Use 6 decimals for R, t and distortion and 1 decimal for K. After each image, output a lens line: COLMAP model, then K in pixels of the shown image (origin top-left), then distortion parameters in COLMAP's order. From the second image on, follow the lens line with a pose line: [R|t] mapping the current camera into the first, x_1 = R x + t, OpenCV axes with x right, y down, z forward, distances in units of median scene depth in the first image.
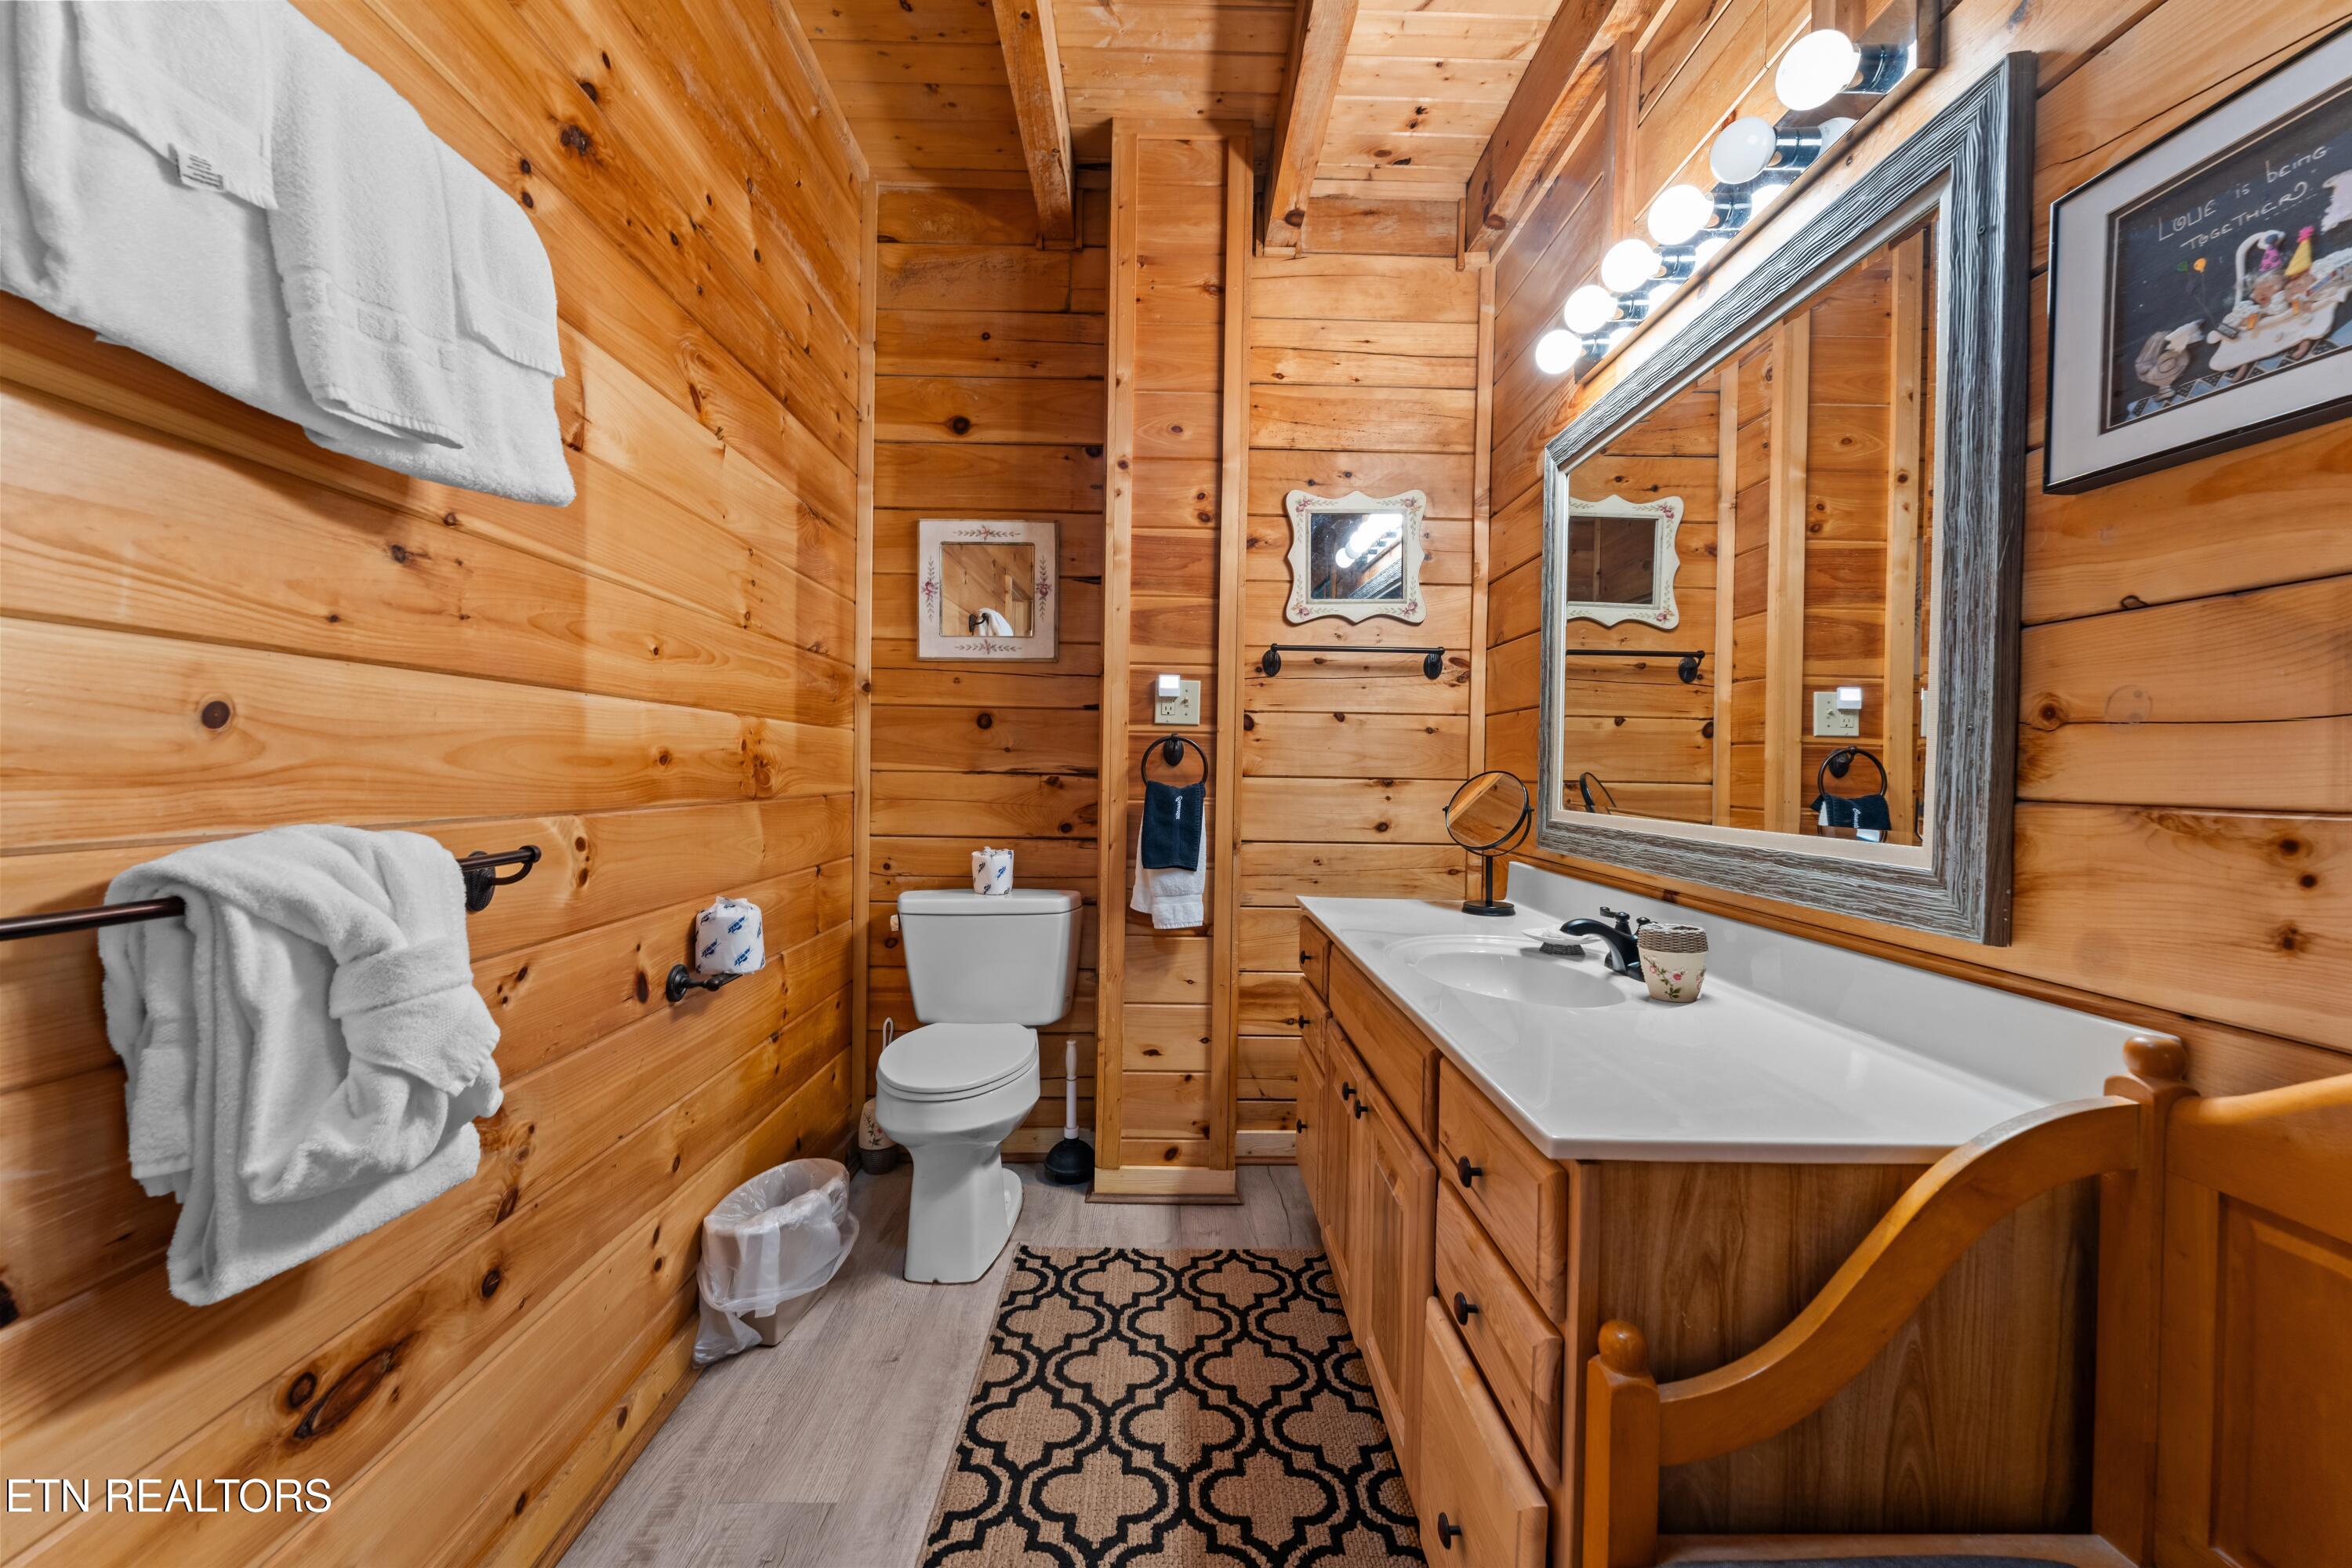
lens RADIAL K [[934.3, 0, 1175.2], [0, 934.3, 779.0], [0, 0, 1]] dist [-0.001436, -0.000220]
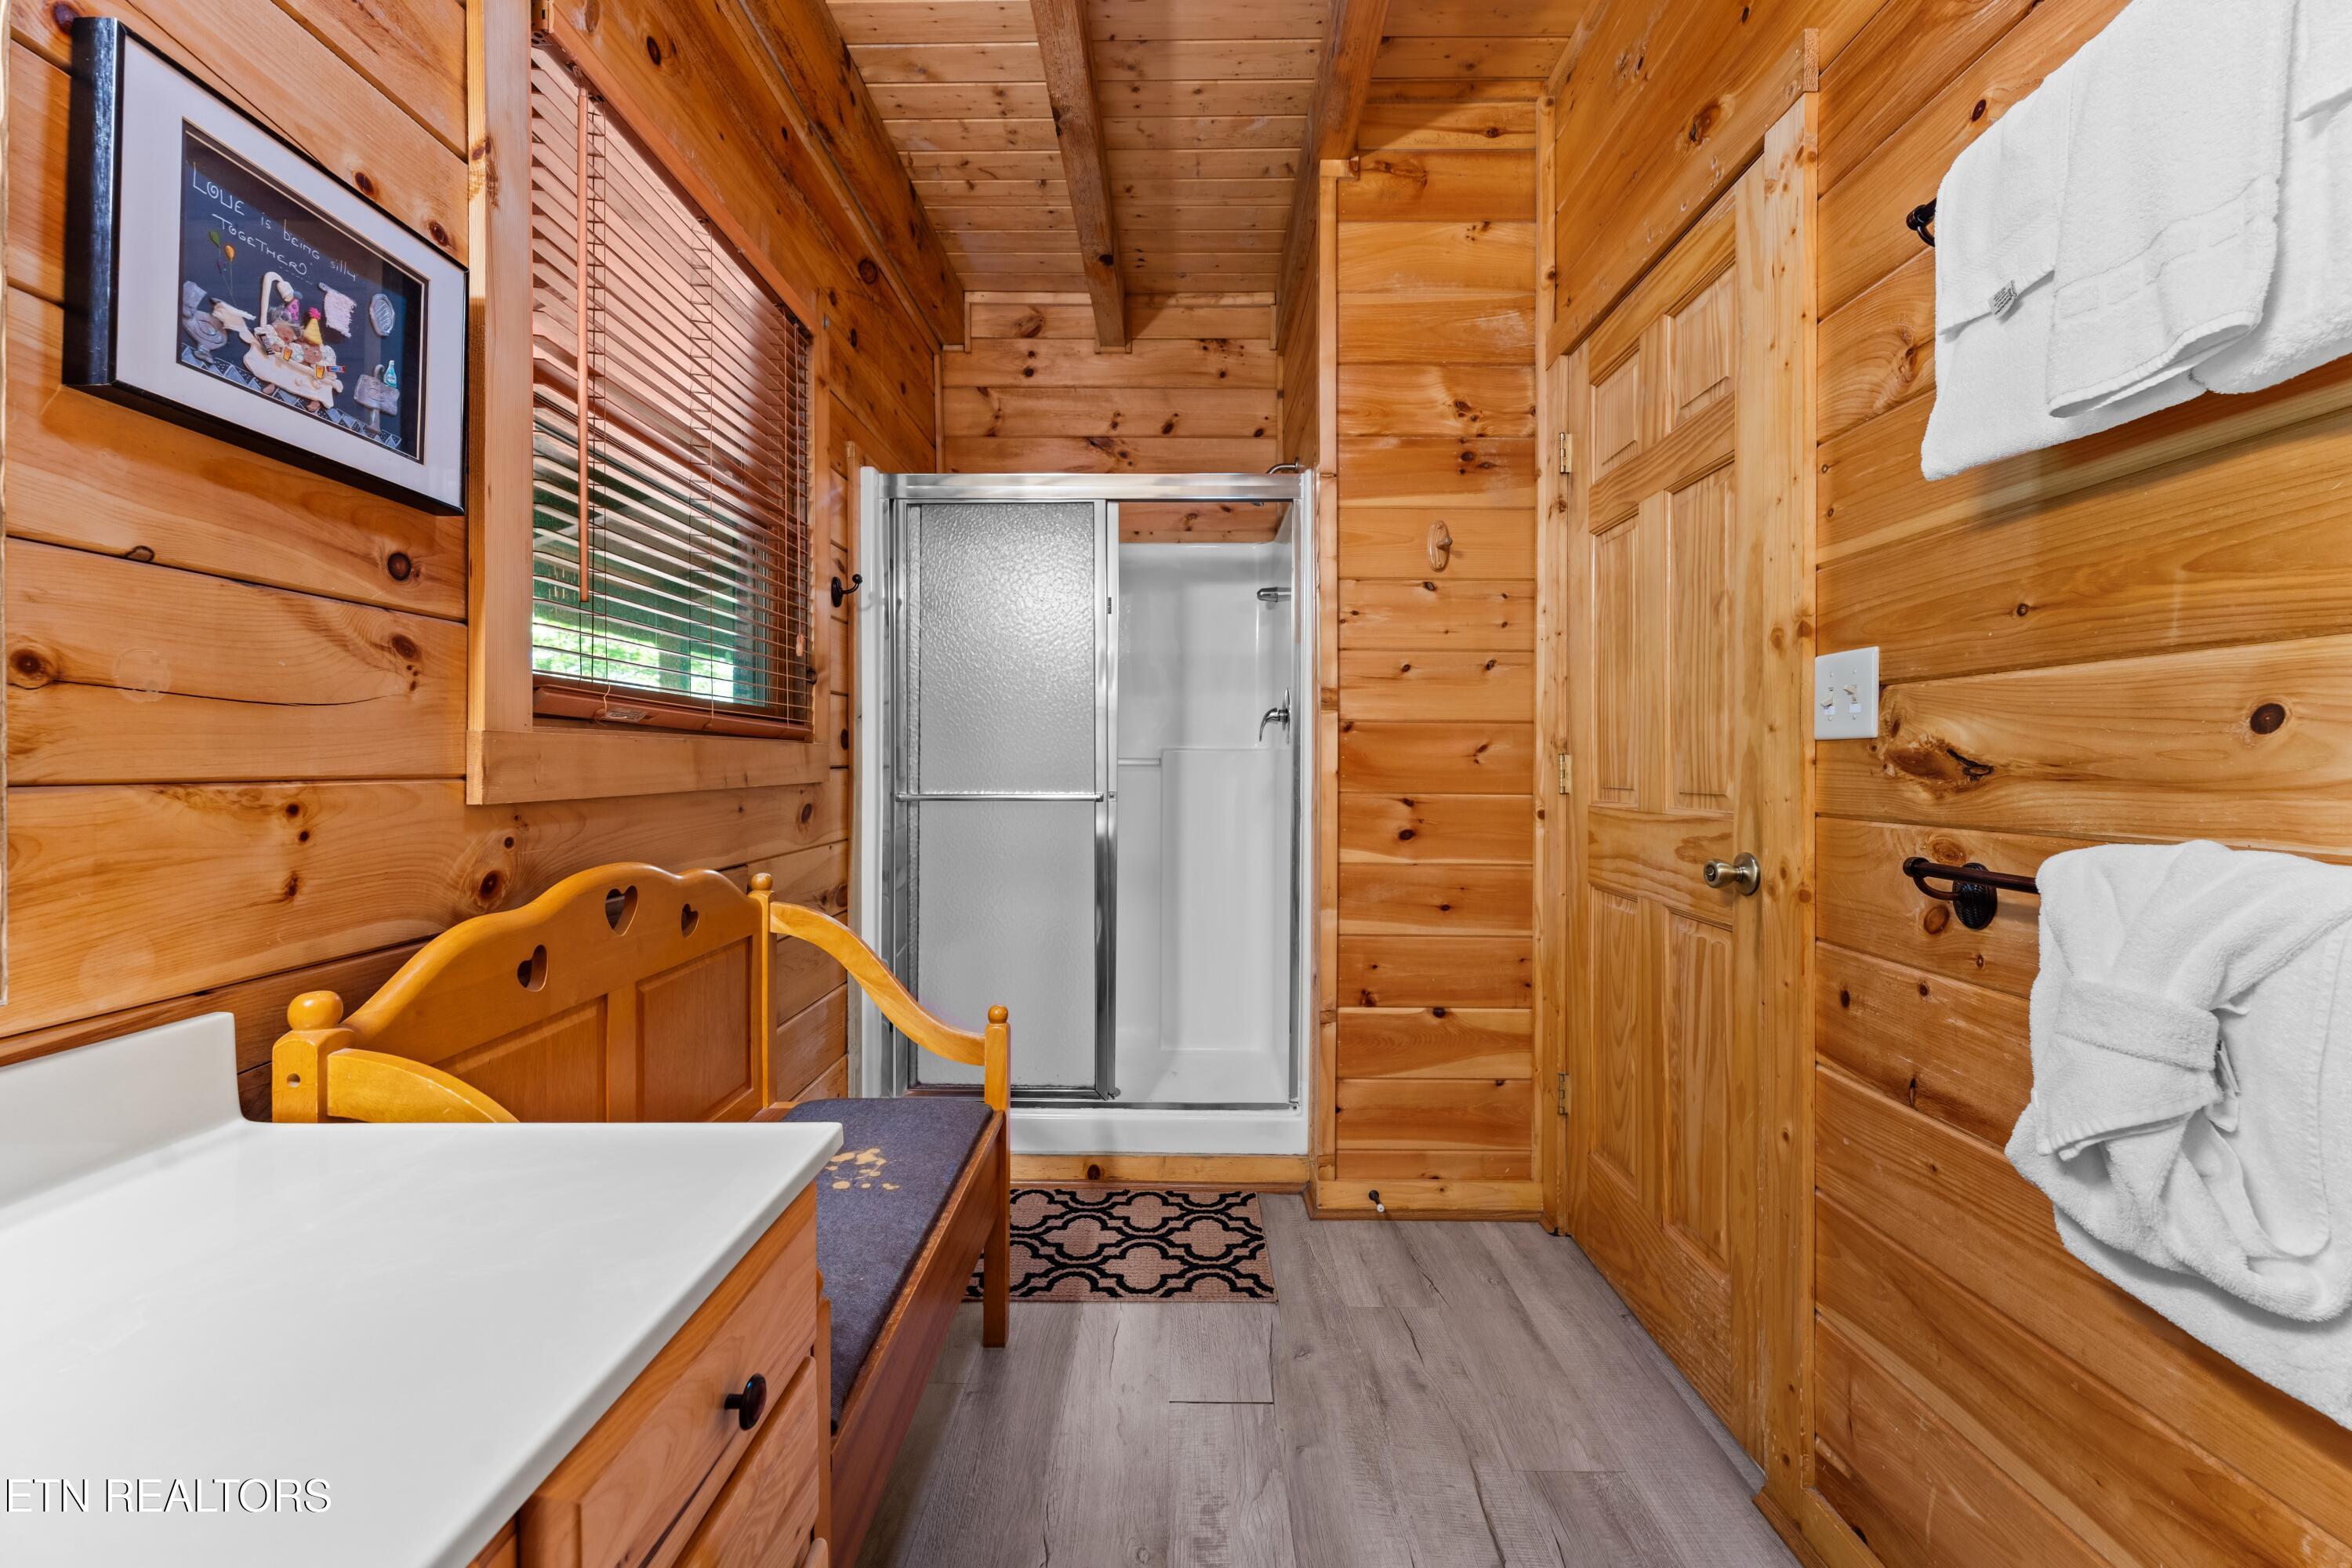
lens RADIAL K [[934.3, 0, 1174.4], [0, 934.3, 767.4], [0, 0, 1]] dist [-0.001436, -0.000220]
pose [[-0.999602, -0.015794, 0.023371, 0.029389], [-0.015485, 0.999791, 0.013320, -0.015328], [-0.023576, 0.012953, -0.999638, 1.995291]]
